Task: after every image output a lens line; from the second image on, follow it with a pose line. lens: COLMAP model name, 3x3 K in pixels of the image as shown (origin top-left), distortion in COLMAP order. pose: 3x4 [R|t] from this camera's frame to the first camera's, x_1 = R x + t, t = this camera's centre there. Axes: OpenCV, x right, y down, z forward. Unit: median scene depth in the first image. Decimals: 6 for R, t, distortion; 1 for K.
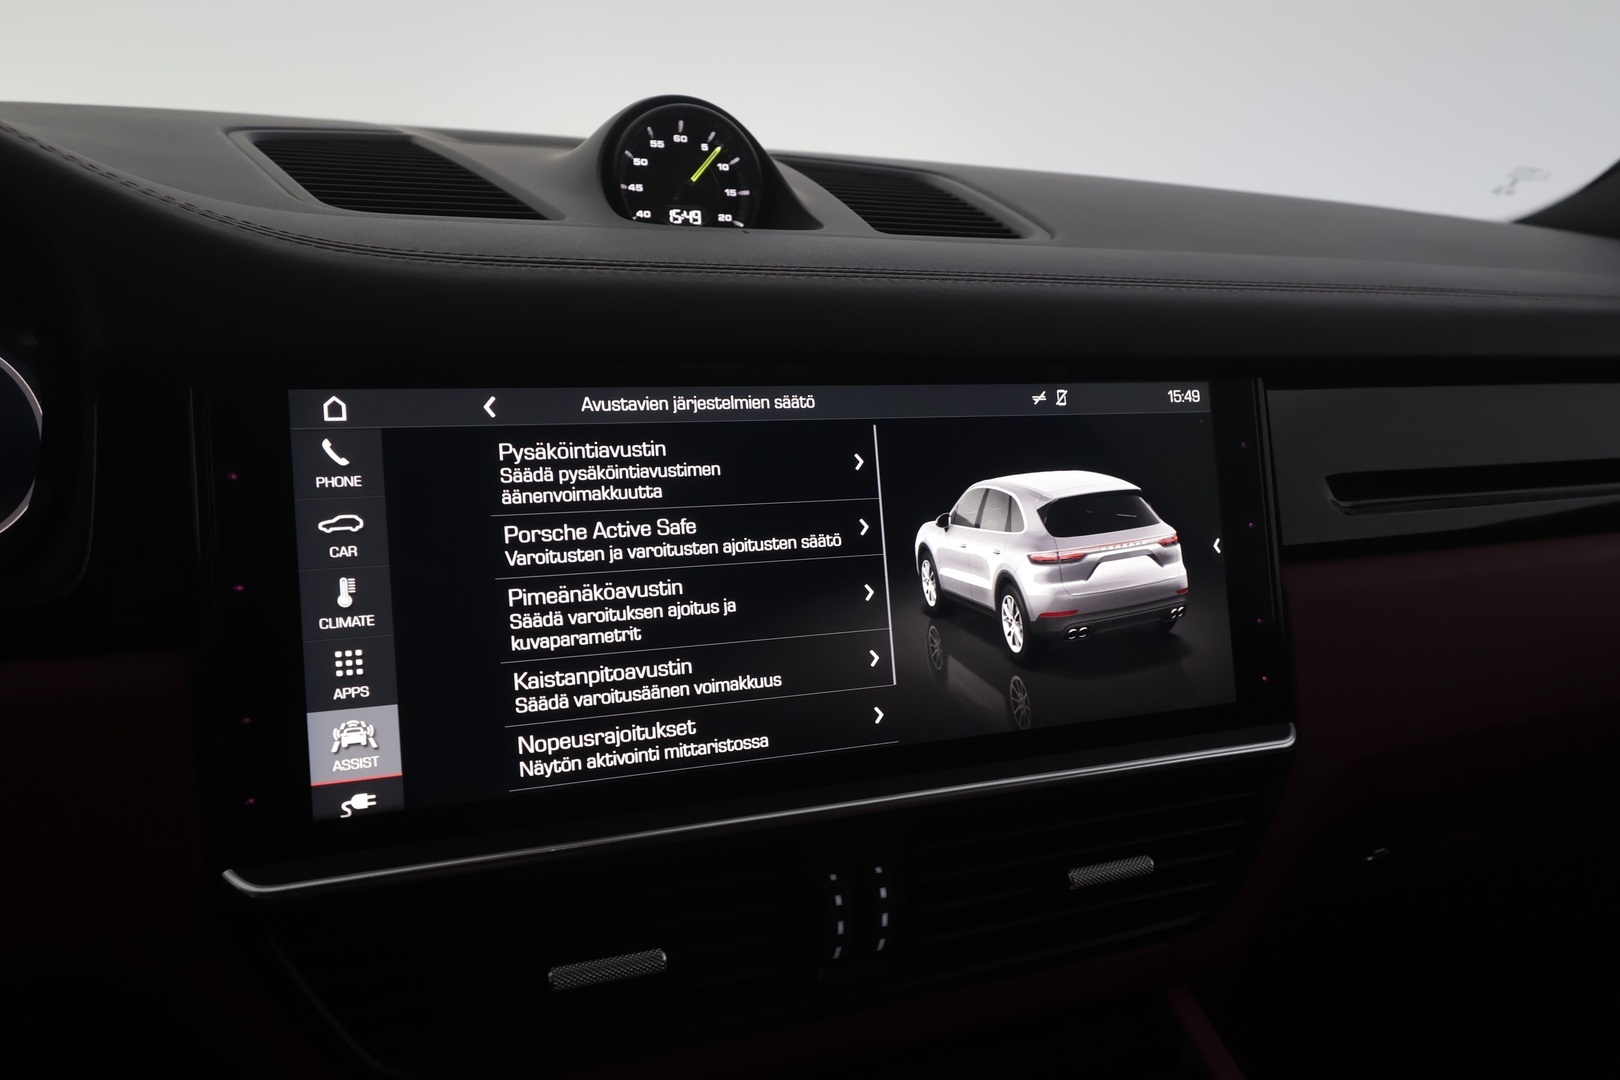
lens RADIAL K [[1264.9, 0, 810.8], [0, 1264.9, 545.2], [0, 0, 1]] dist [0.003434, -0.000658]
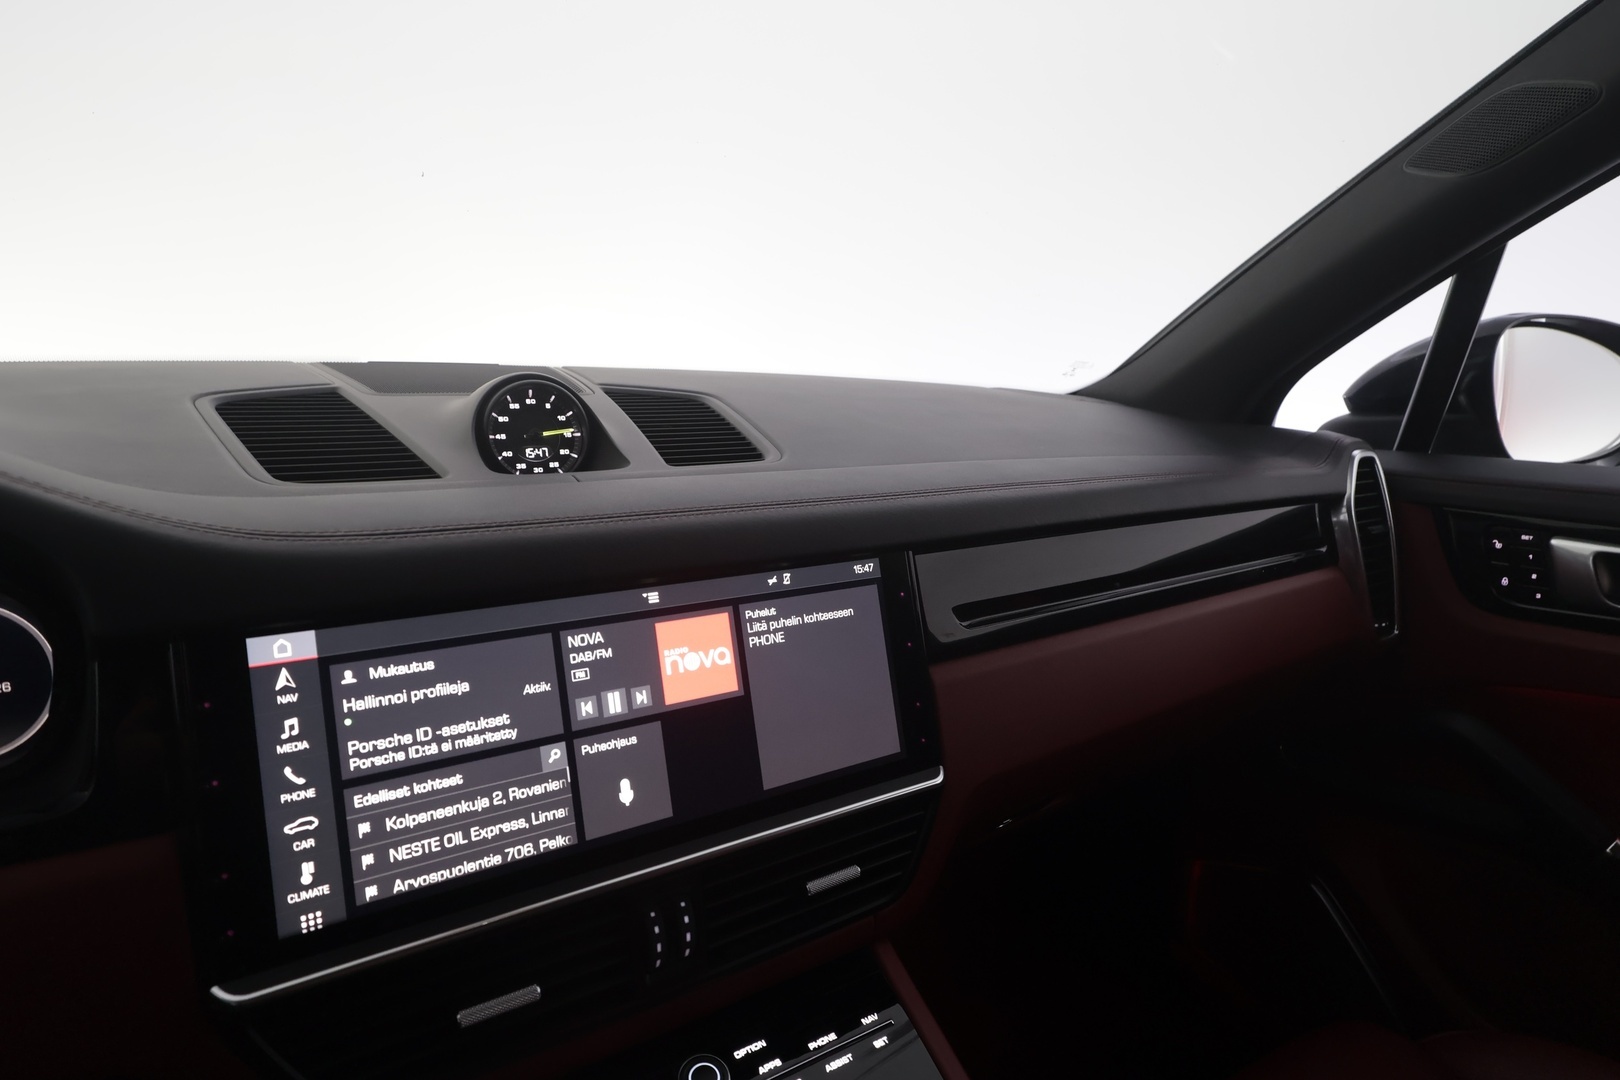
lens RADIAL K [[867.9, 0, 811.5], [0, 867.9, 542.8], [0, 0, 1]] dist [0.005490, -0.002735]
pose [[0.983541, -0.053358, 0.172626, 0.042612], [0.057375, 0.998184, -0.018365, -0.134512], [-0.171333, 0.027967, 0.984816, -0.069451]]
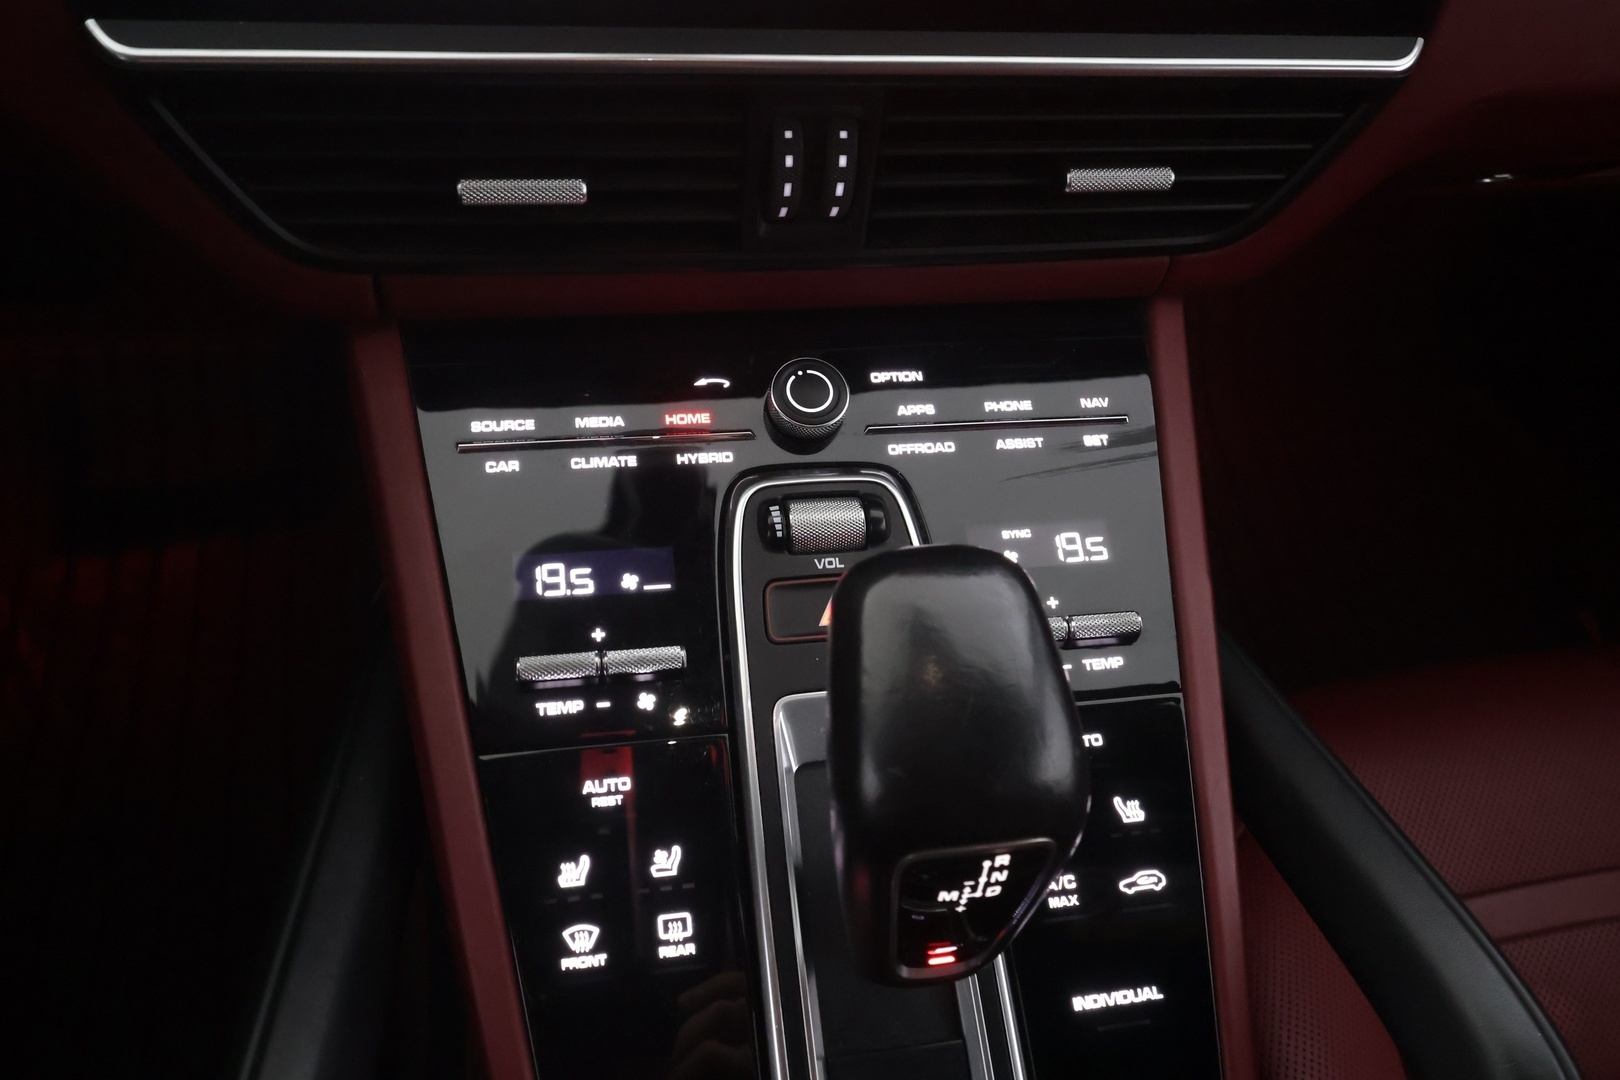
lens RADIAL K [[1264.9, 0, 809.1], [0, 1264.9, 531.6], [0, 0, 1]] dist [0.003434, -0.000658]
pose [[0.970897, 0.231078, -0.062938, 0.131452], [-0.135902, 0.747959, 0.649683, -0.093399], [0.197203, -0.622222, 0.757596, 0.134817]]
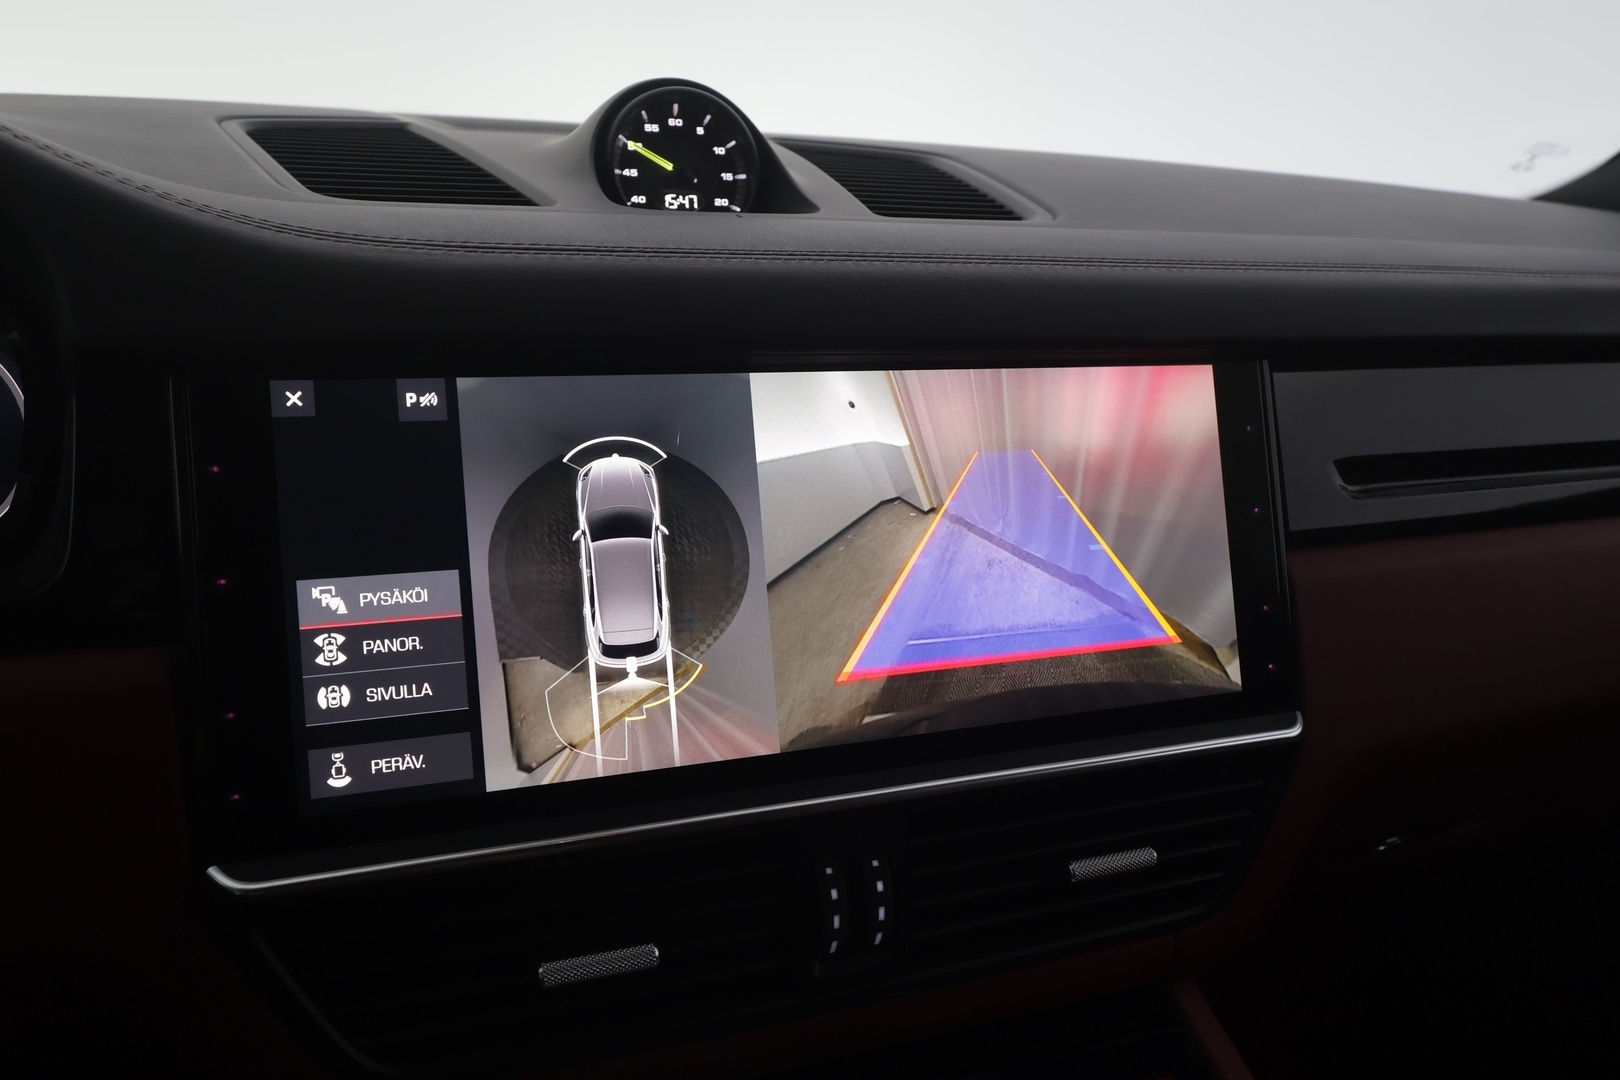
lens RADIAL K [[1264.9, 0, 810.3], [0, 1264.9, 545.9], [0, 0, 1]] dist [0.003434, -0.000658]
pose [[0.999861, -0.006698, -0.015295, 0.017276], [0.006864, 0.999918, 0.010777, -0.001352], [0.015222, -0.010881, 0.999825, 0.013997]]
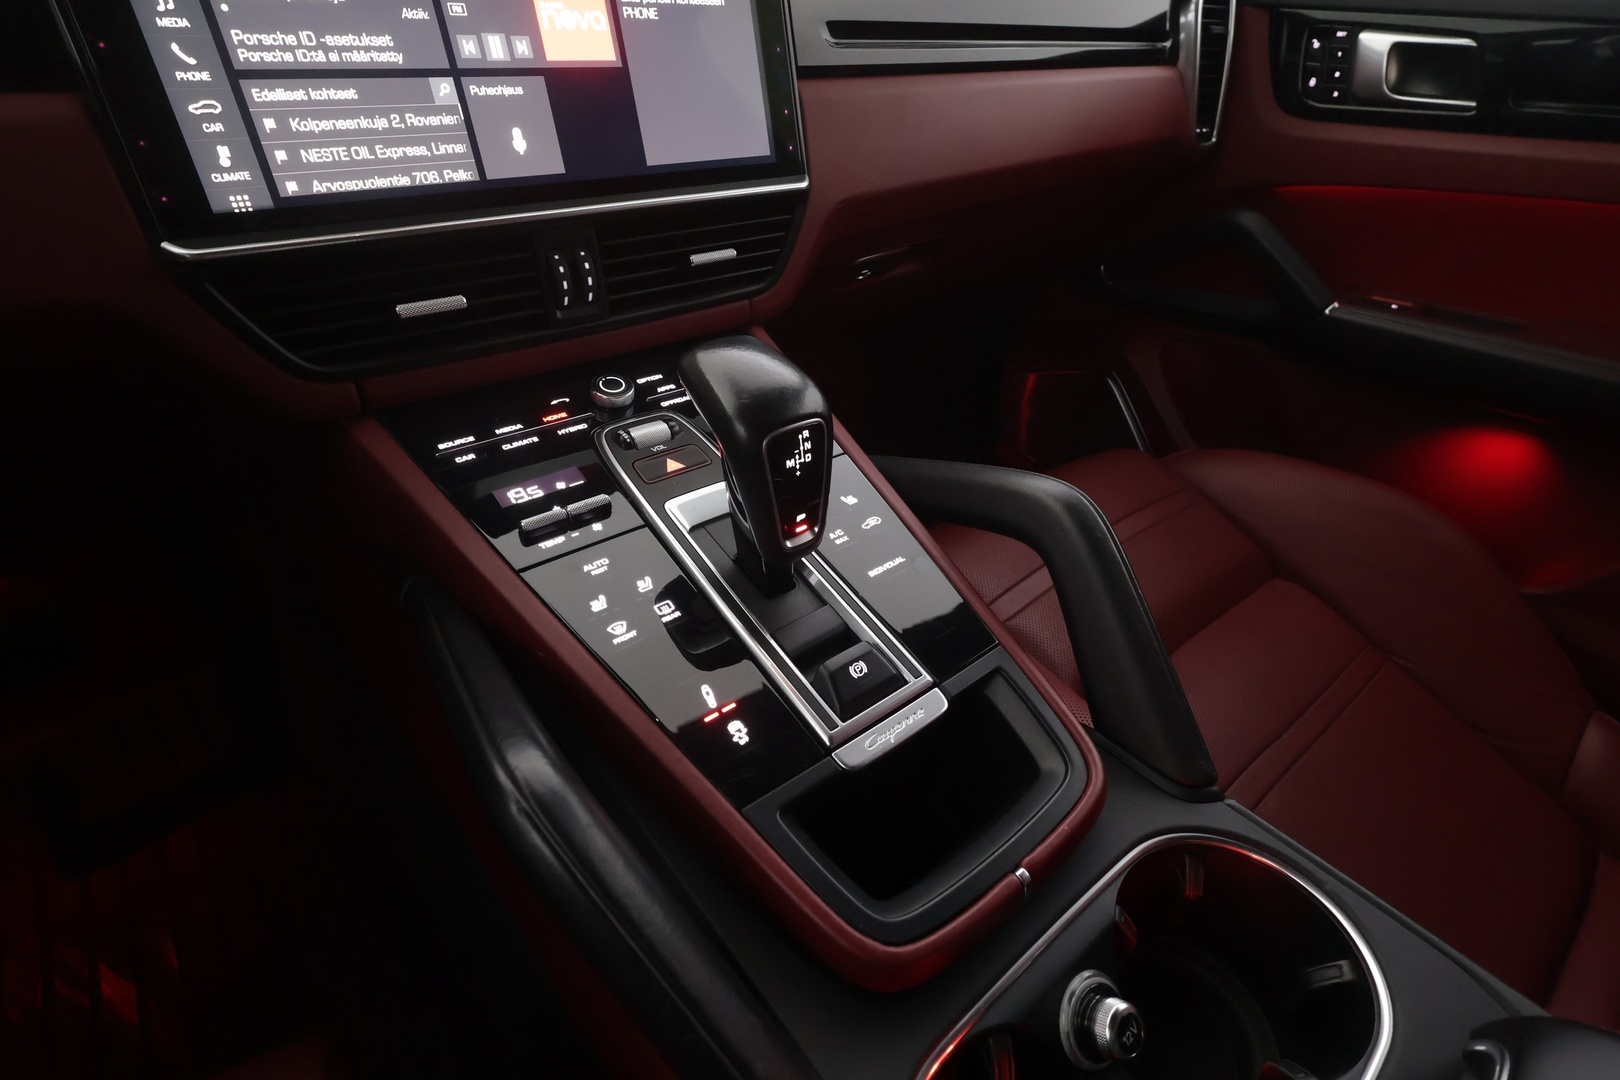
lens RADIAL K [[791.5, 0, 809.5], [0, 791.5, 540.9], [0, 0, 1]] dist [-0.001719, 0.004406]
pose [[0.954885, -0.157406, 0.251828, 0.012416], [0.046954, 0.917334, 0.395340, 0.177009], [-0.293239, -0.365680, 0.883340, -0.209973]]
